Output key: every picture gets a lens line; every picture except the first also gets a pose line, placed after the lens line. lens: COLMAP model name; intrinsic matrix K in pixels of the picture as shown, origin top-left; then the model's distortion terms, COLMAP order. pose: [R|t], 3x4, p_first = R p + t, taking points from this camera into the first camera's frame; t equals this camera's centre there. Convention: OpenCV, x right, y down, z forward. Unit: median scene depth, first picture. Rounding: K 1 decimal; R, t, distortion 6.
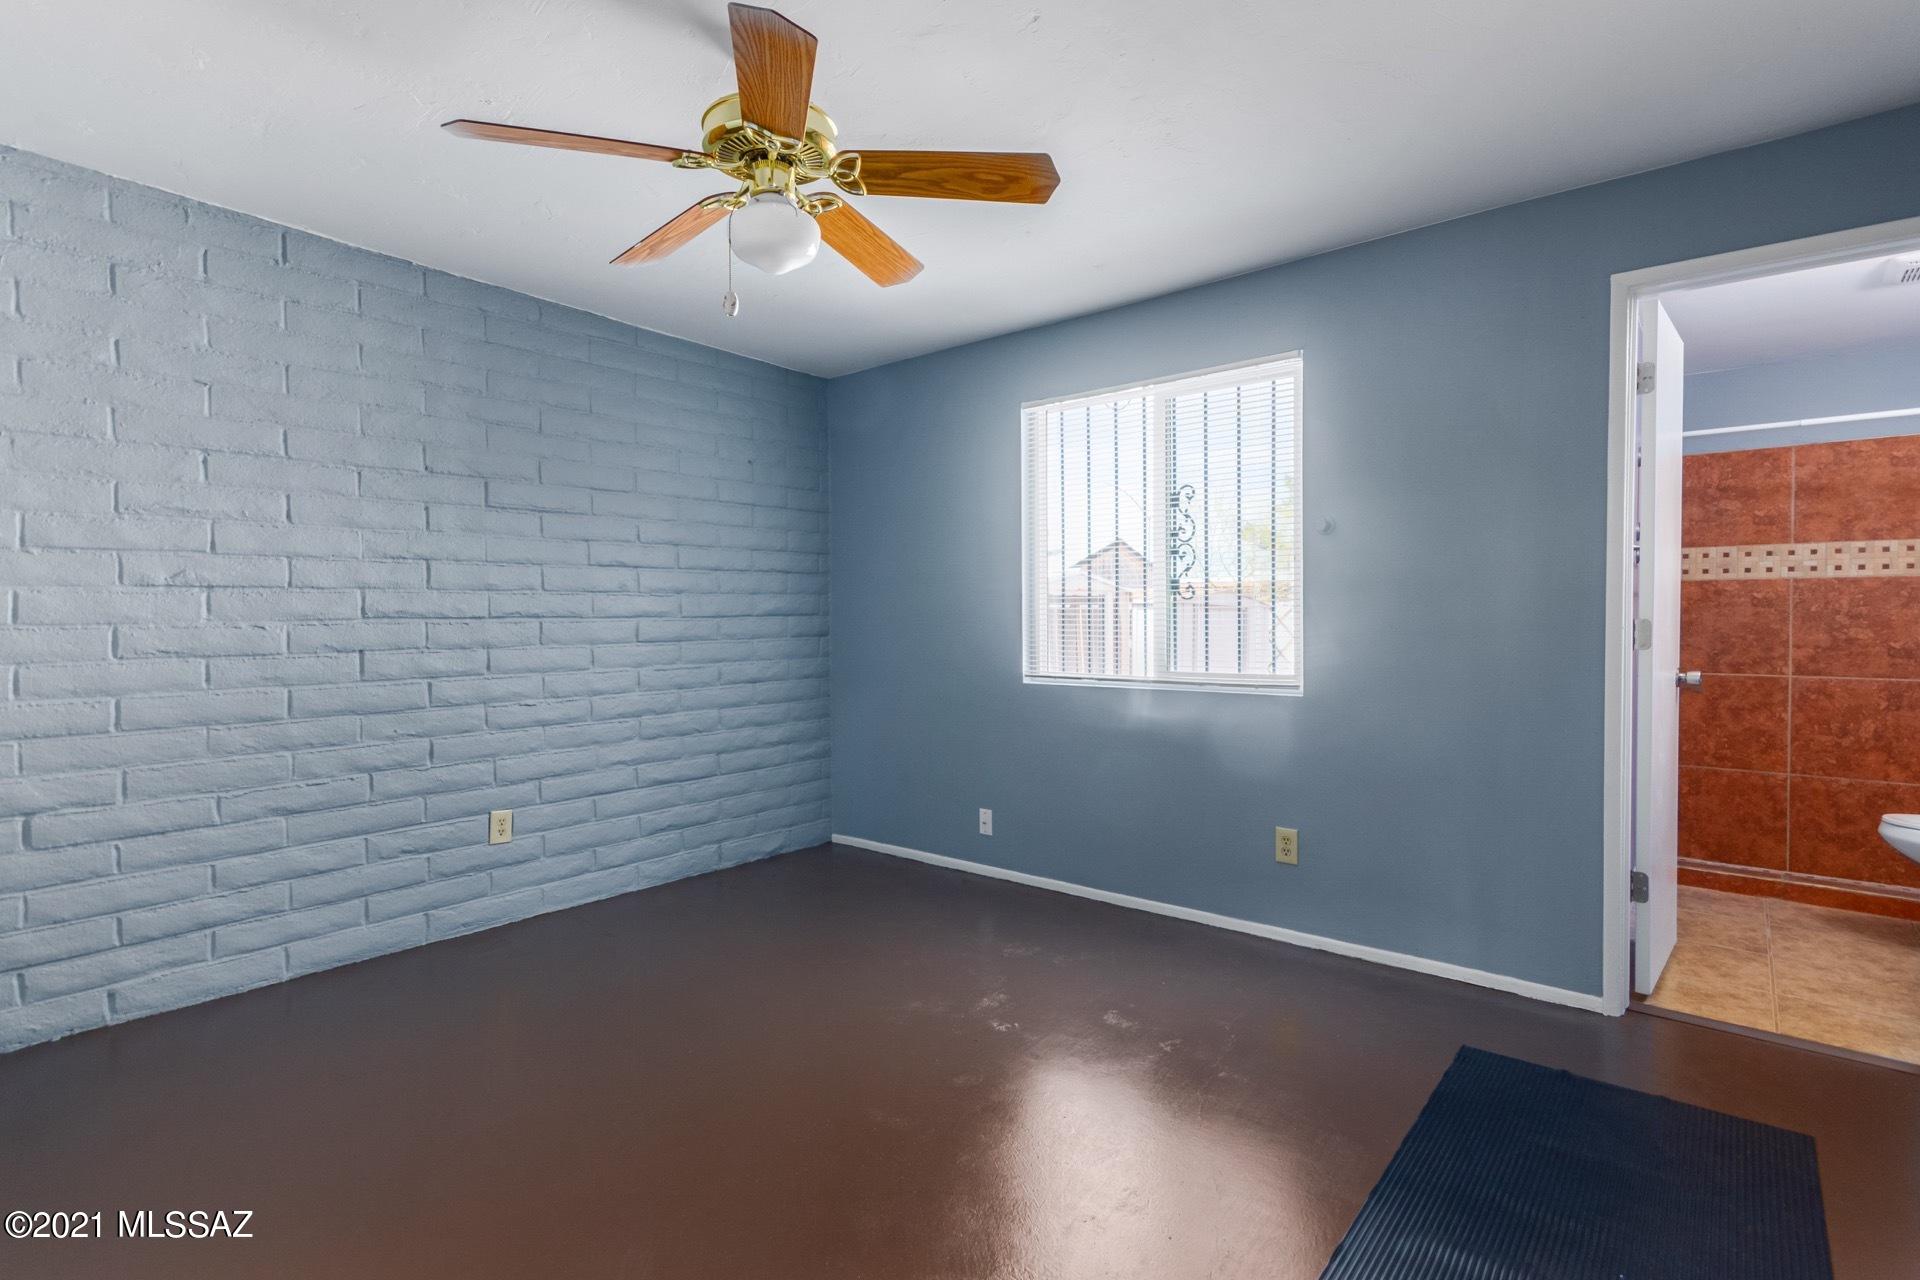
lens RADIAL K [[908.9, 0, 966.7], [0, 908.9, 630.9], [0, 0, 1]] dist [0.009015, -0.004761]
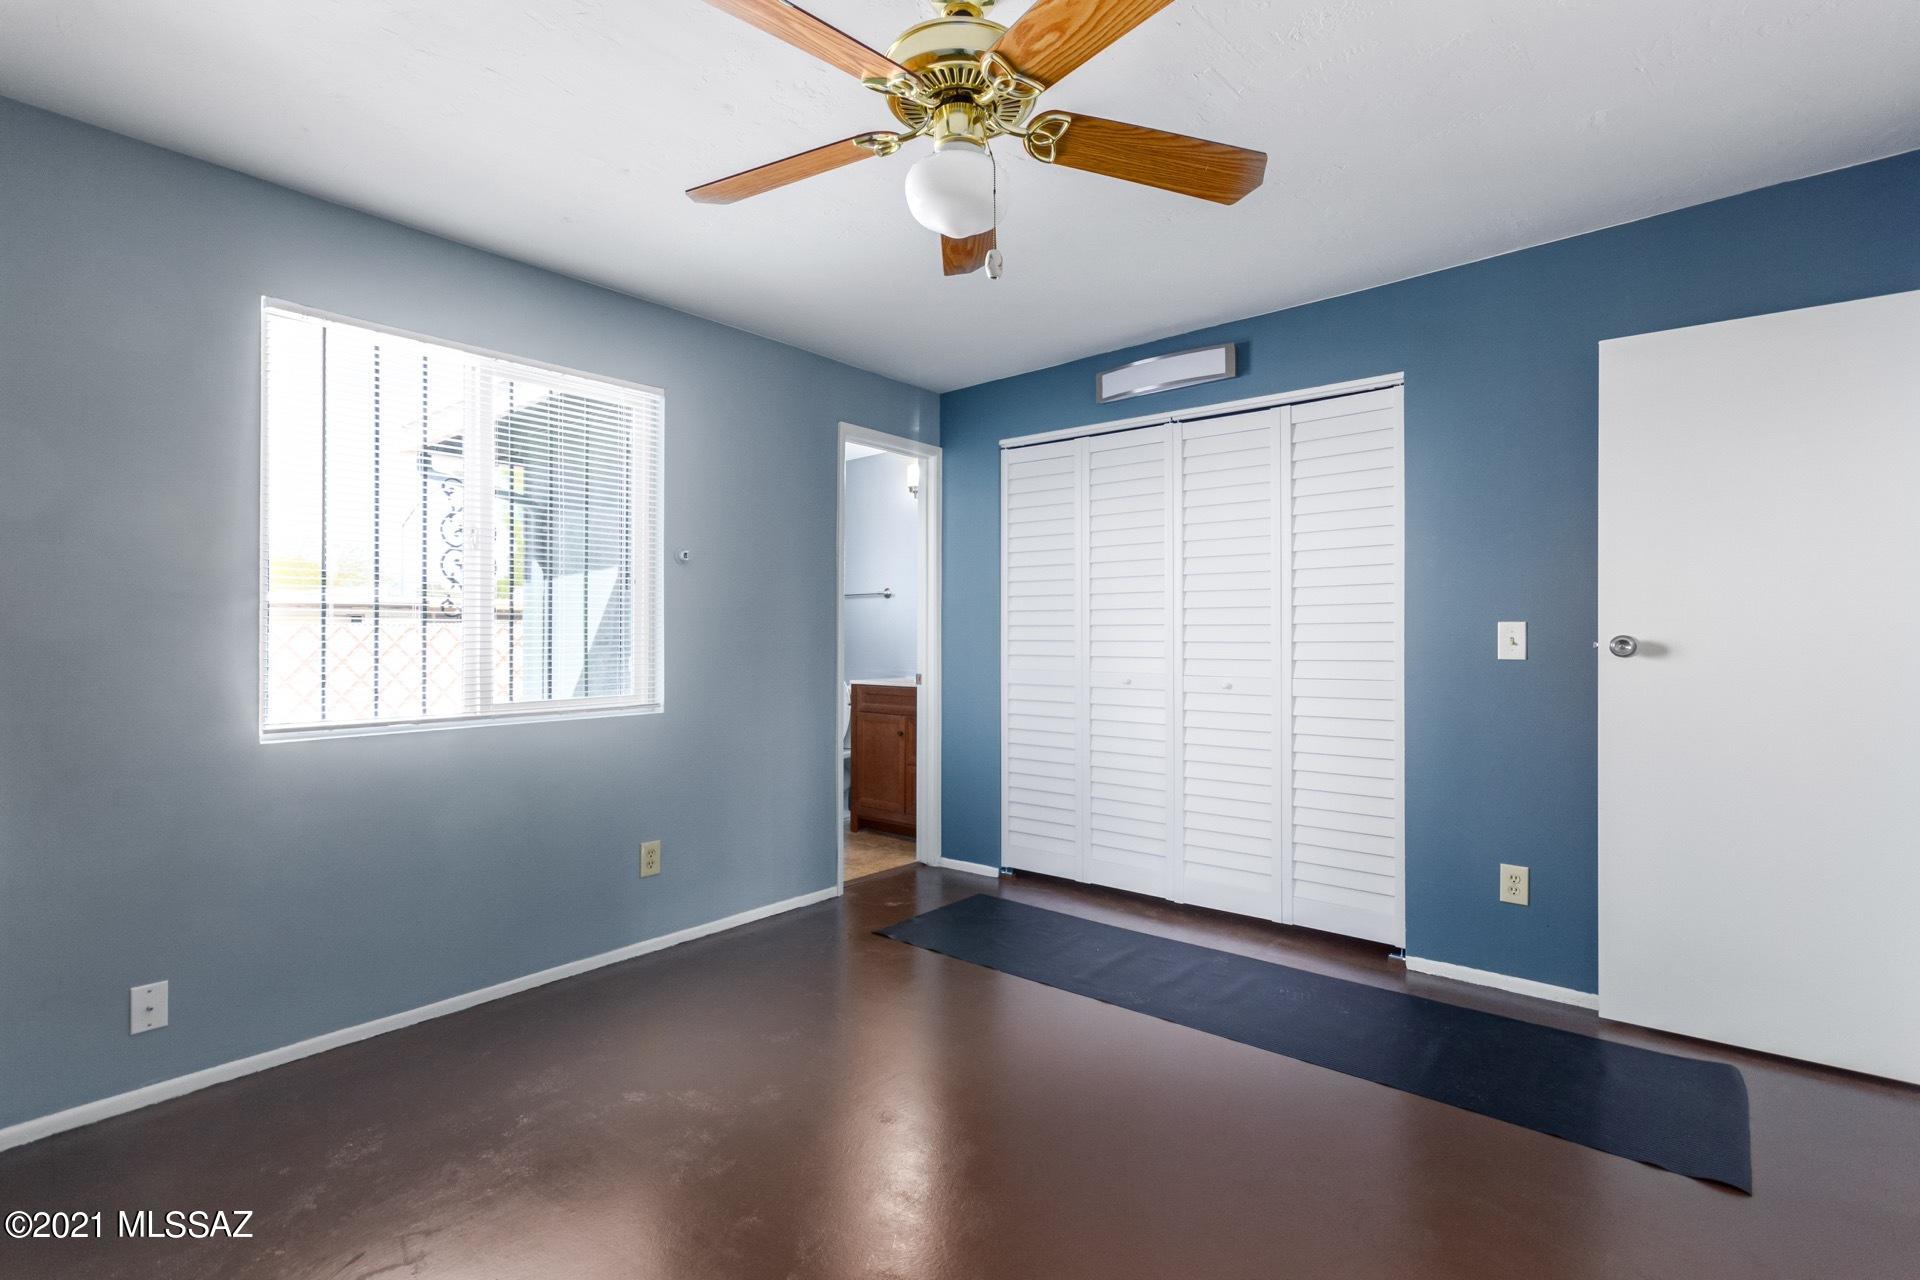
lens RADIAL K [[908.9, 0, 956.1], [0, 908.9, 638.3], [0, 0, 1]] dist [0.009015, -0.004761]
pose [[-0.008067, 0.004372, 0.999958, -0.919302], [0.015559, 0.999870, -0.004247, -0.007509], [-0.999846, 0.015524, -0.008134, 0.873255]]
